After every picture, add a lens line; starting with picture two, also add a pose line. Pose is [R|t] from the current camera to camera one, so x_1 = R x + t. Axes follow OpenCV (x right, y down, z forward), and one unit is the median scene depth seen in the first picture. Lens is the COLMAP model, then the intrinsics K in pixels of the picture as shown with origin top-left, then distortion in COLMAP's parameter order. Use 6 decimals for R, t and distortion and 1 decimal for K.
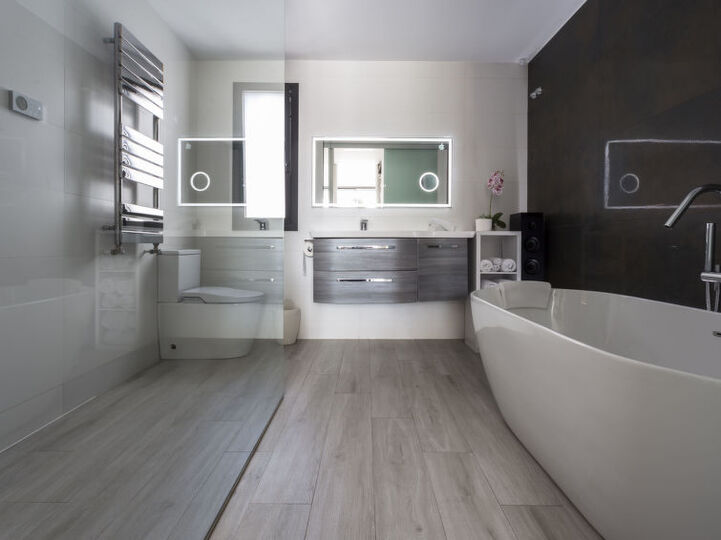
lens RADIAL K [[382.8, 0, 362.0], [0, 382.8, 255.8], [0, 0, 1]] dist [-0.002051, 0.000105]
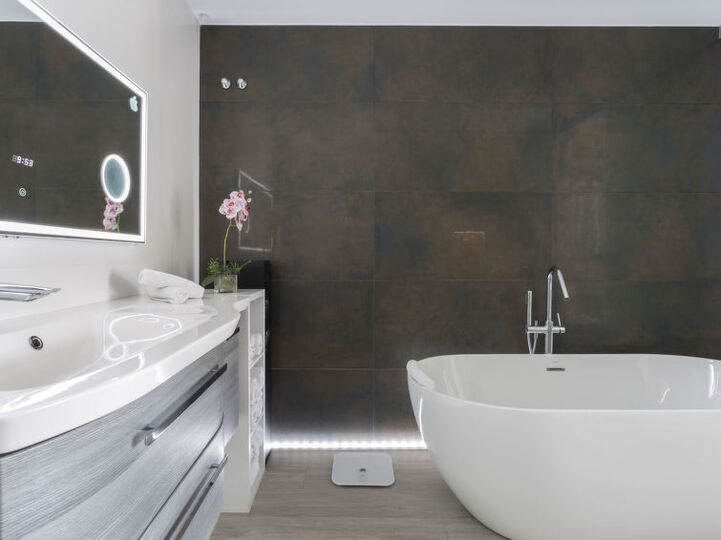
lens RADIAL K [[382.8, 0, 362.0], [0, 382.8, 255.8], [0, 0, 1]] dist [-0.002051, 0.000105]
pose [[-0.009853, -0.004516, 0.999941, -0.228270], [0.019906, 0.999791, 0.004711, -0.109225], [-0.999753, 0.019951, -0.009761, 0.750302]]
